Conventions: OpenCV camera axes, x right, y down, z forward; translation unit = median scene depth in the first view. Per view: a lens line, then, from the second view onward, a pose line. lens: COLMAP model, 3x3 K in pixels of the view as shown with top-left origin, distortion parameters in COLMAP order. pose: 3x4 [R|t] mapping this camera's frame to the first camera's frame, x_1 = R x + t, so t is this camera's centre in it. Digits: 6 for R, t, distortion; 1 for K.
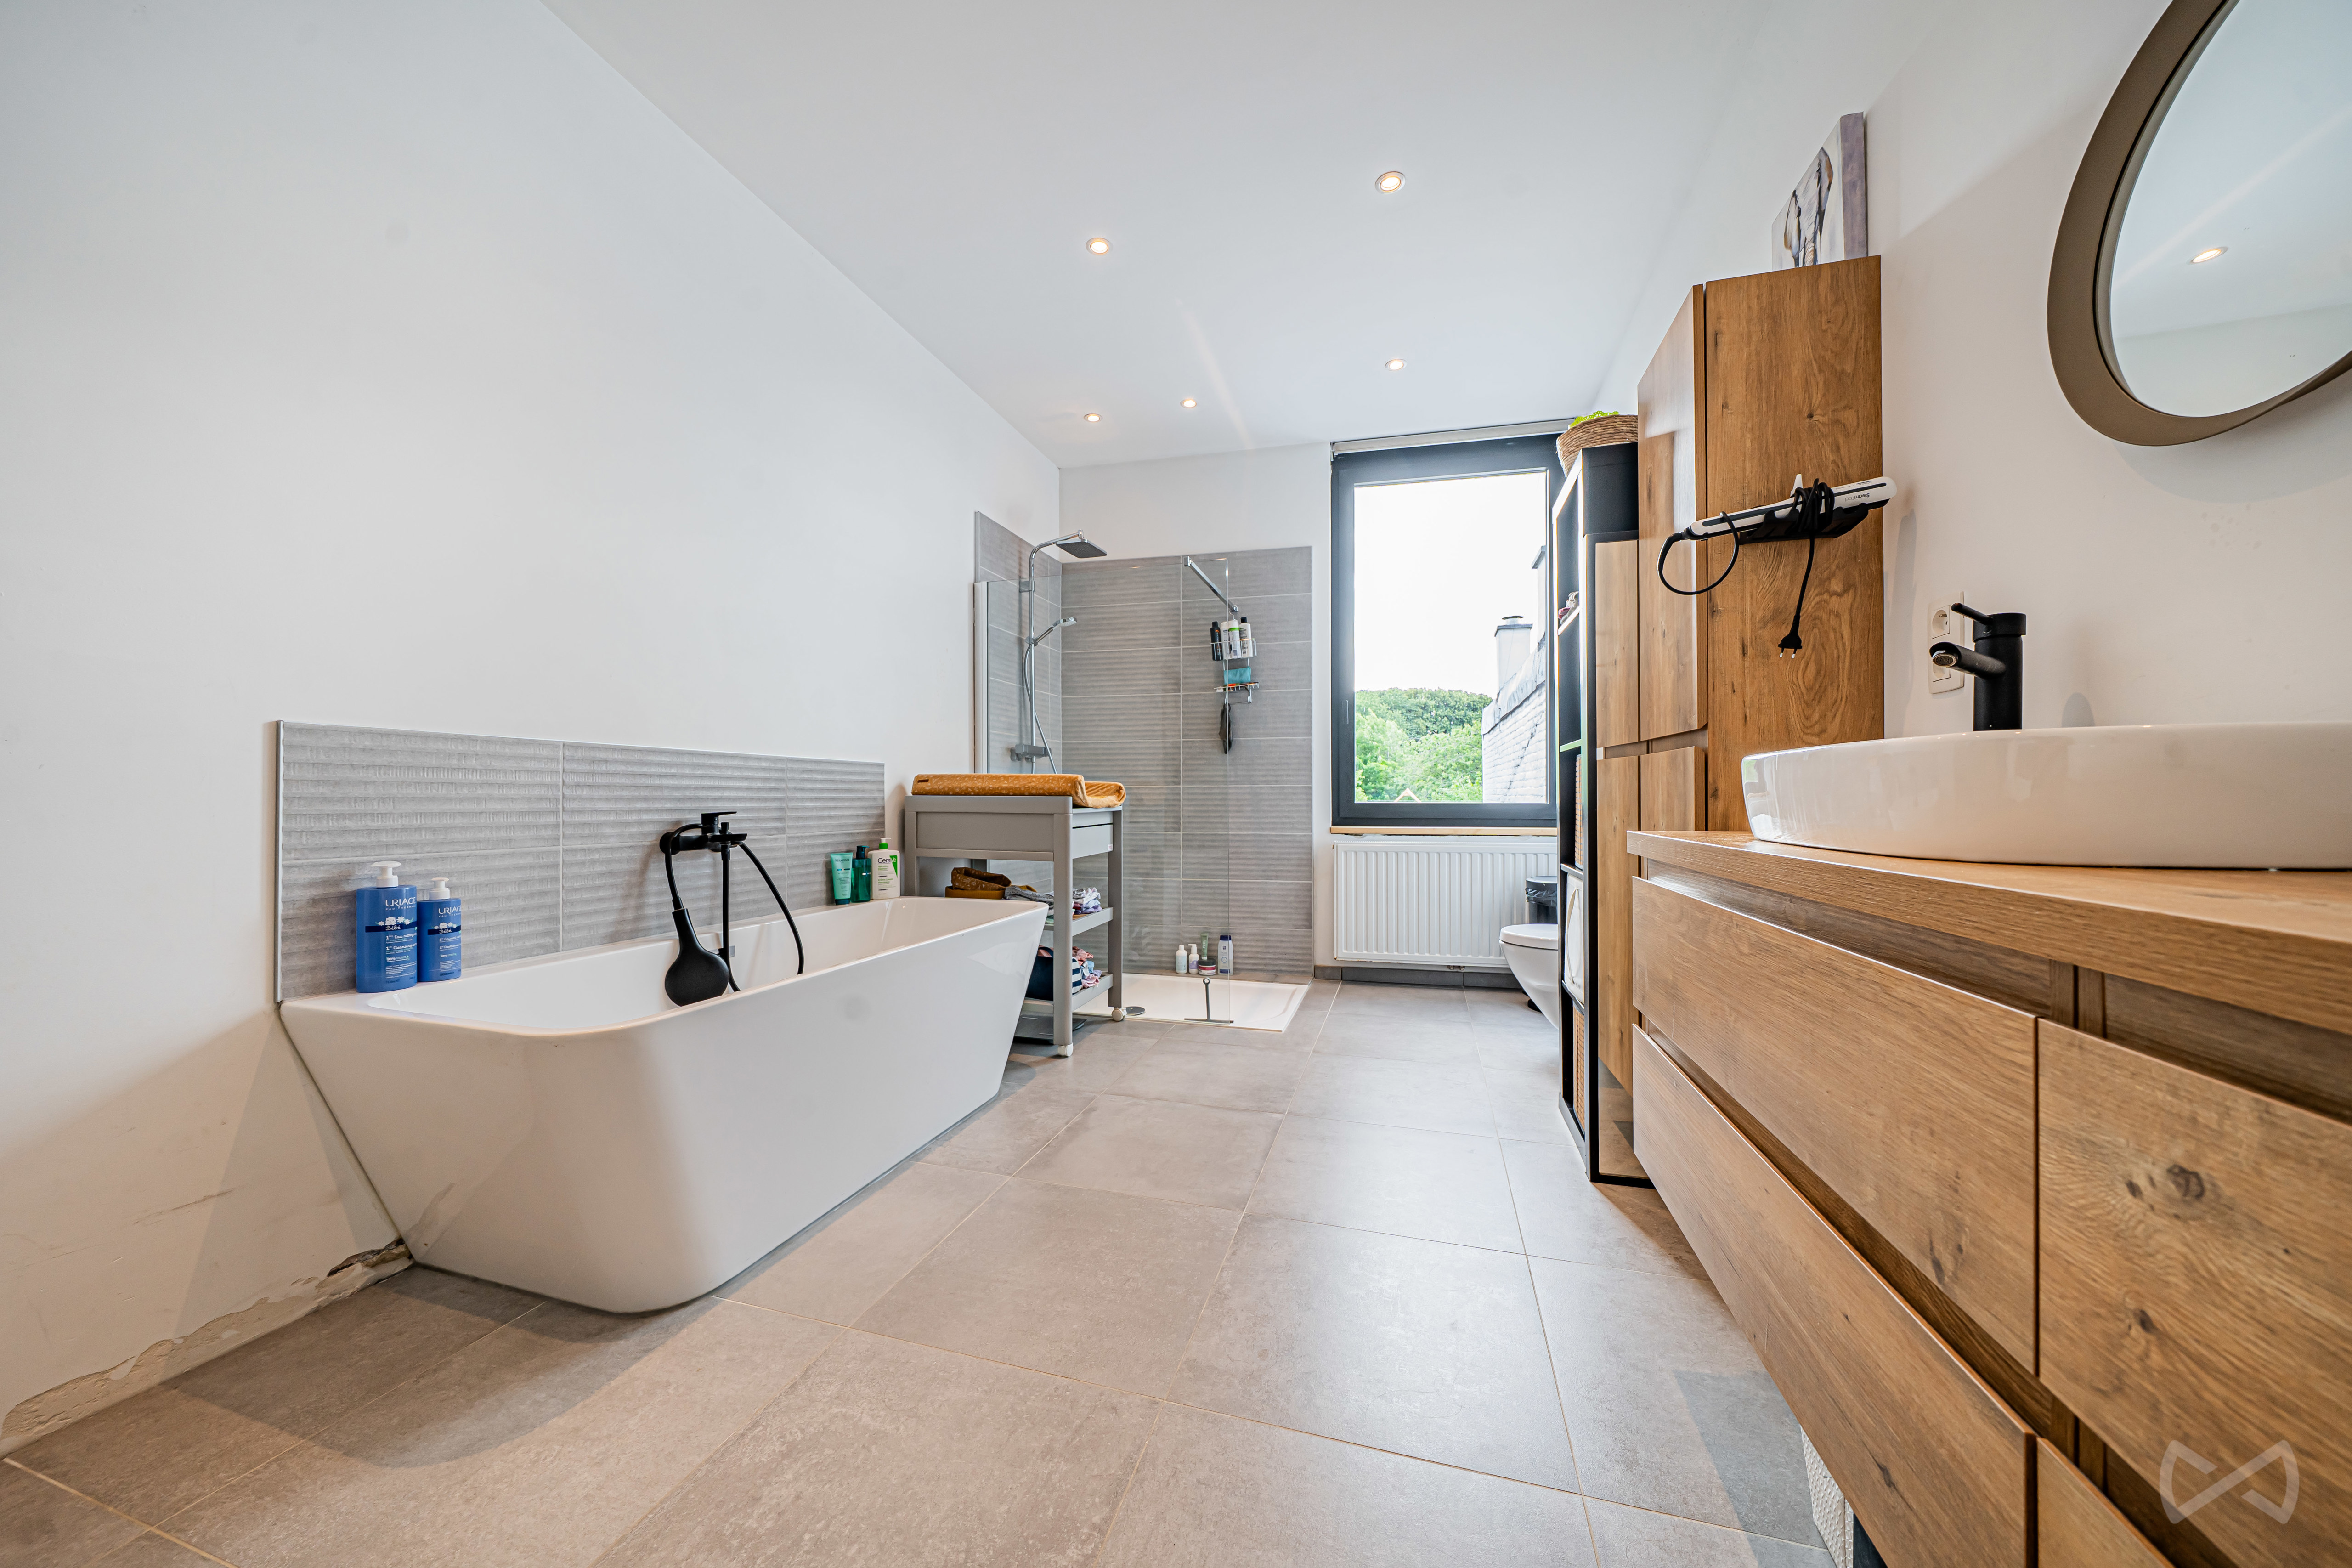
lens RADIAL K [[792.0, 0, 1177.4], [0, 792.0, 794.2], [0, 0, 1]] dist [-0.003003, -0.000435]
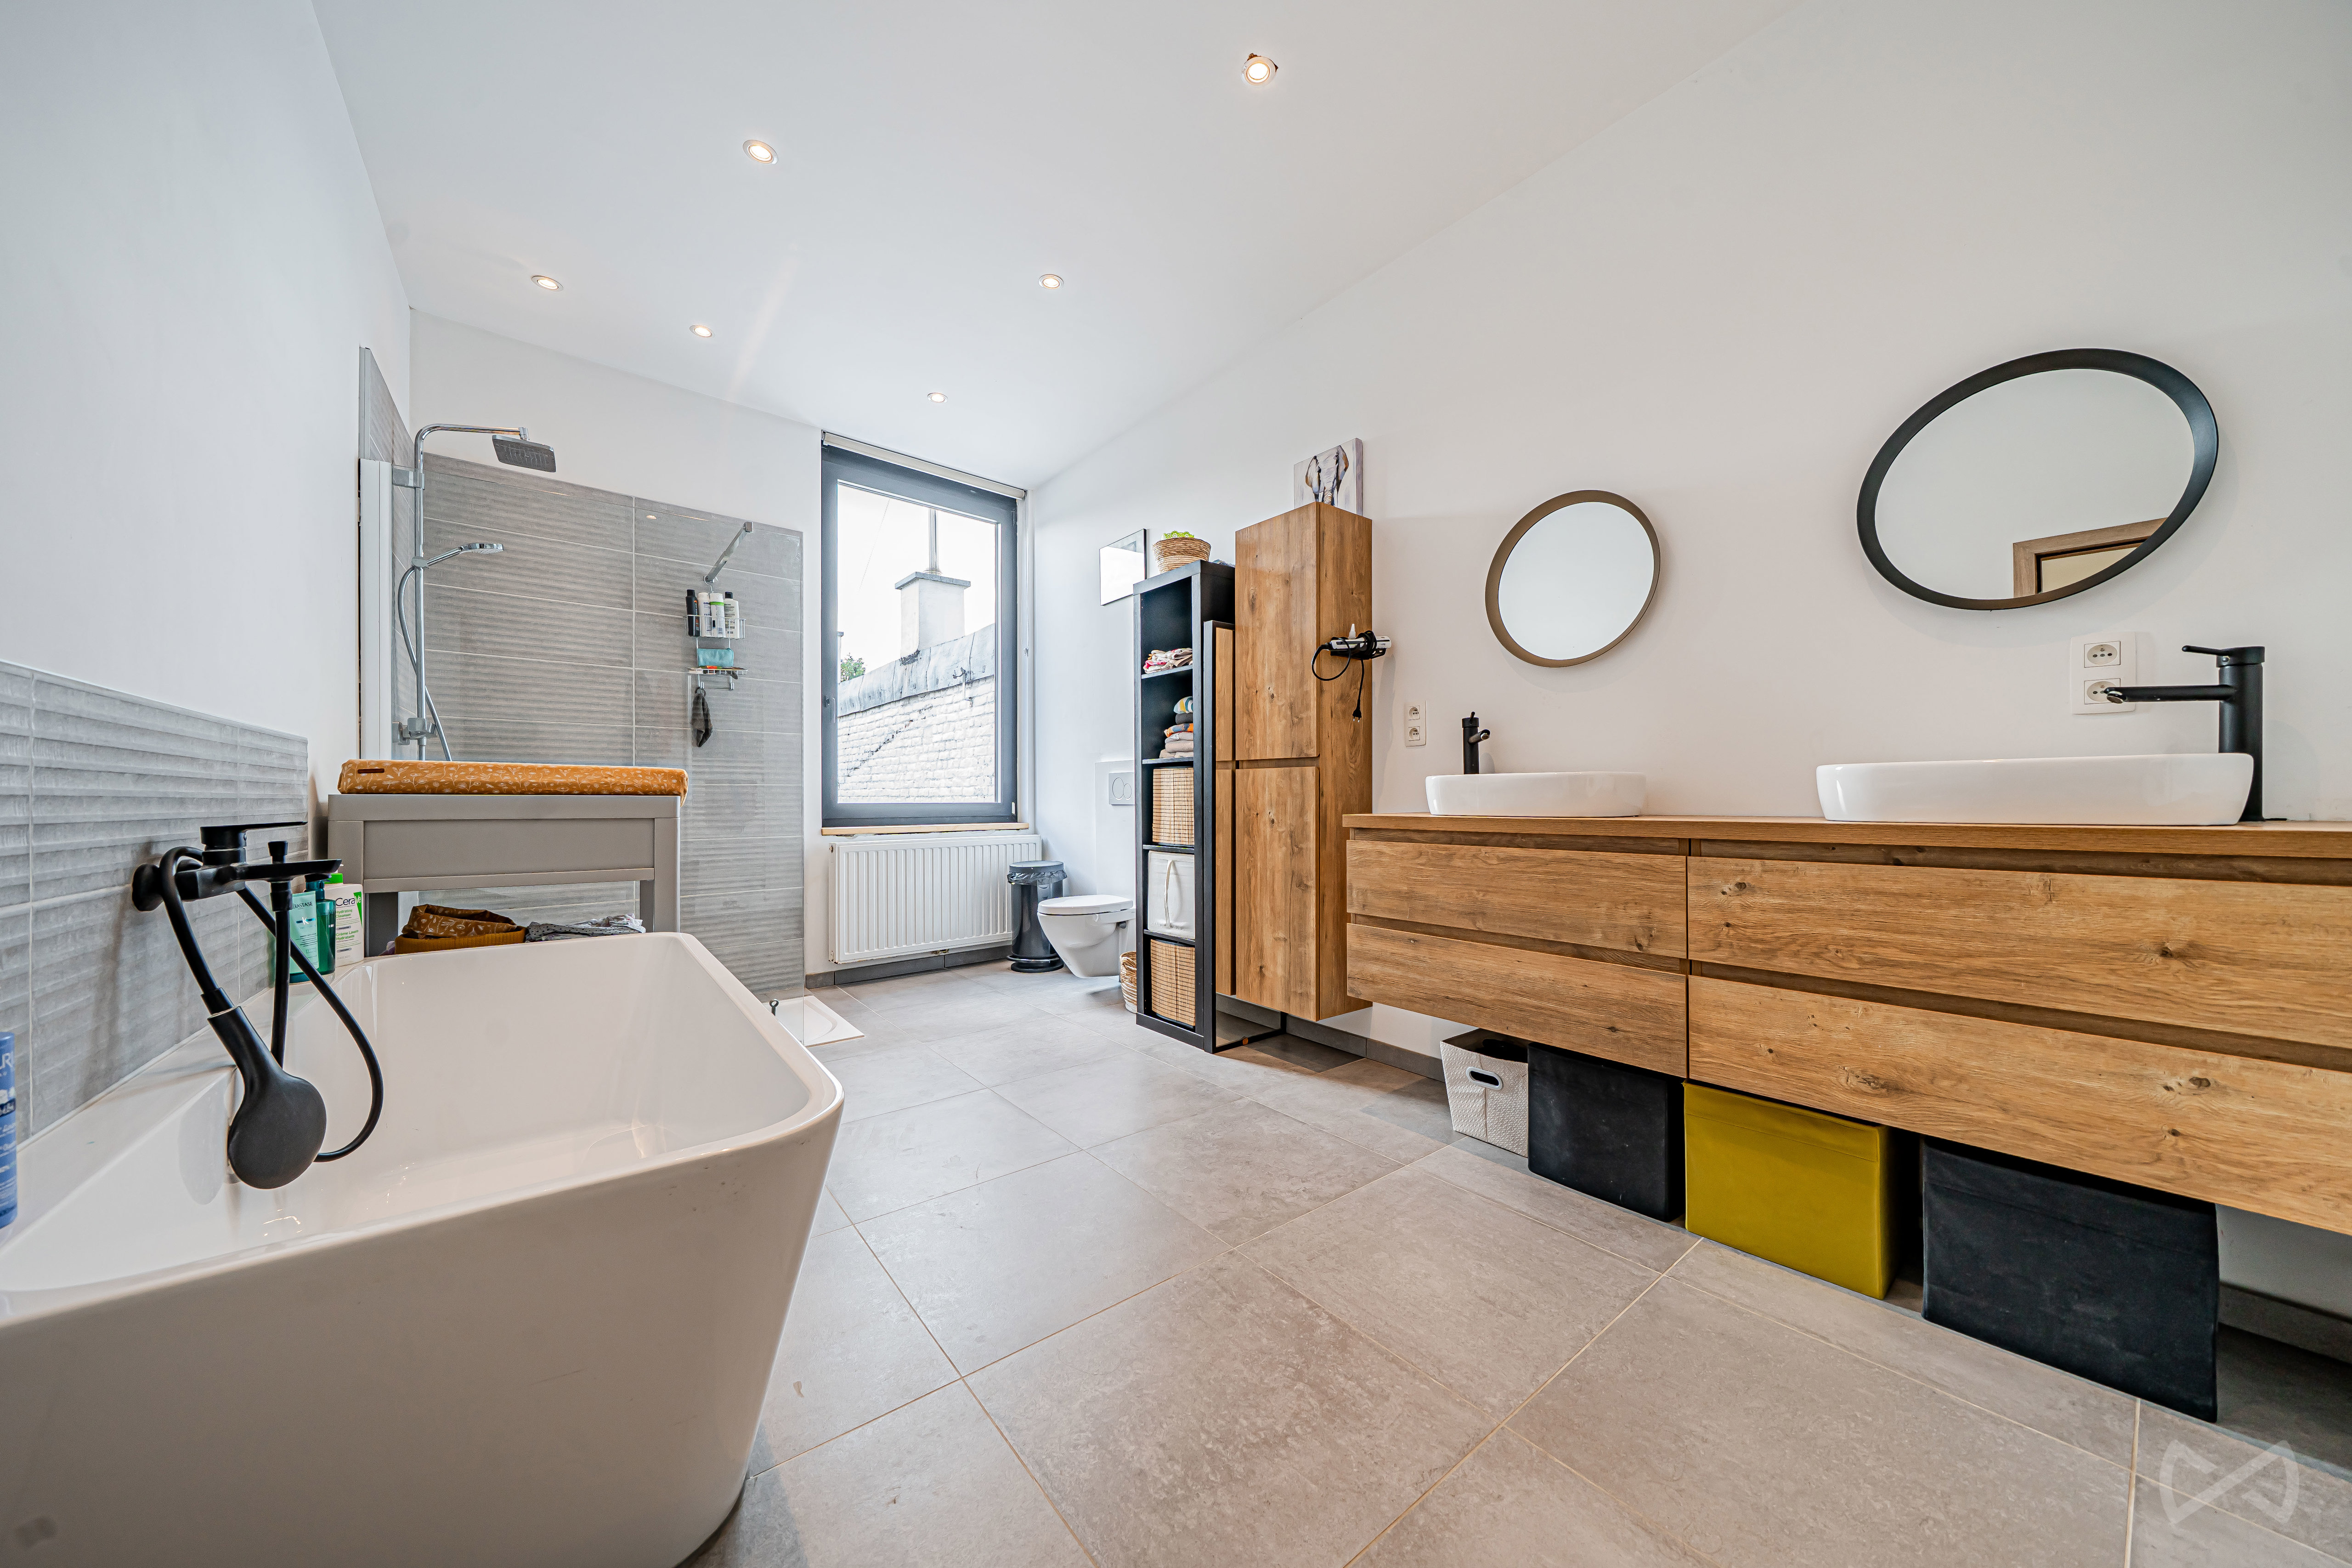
lens RADIAL K [[792.0, 0, 1175.5], [0, 792.0, 793.3], [0, 0, 1]] dist [-0.003003, -0.000435]
pose [[0.573291, 0.003380, 0.819345, -0.371935], [-0.000601, 0.999993, -0.003705, 0.001867], [-0.819351, 0.001632, 0.573289, 0.100568]]
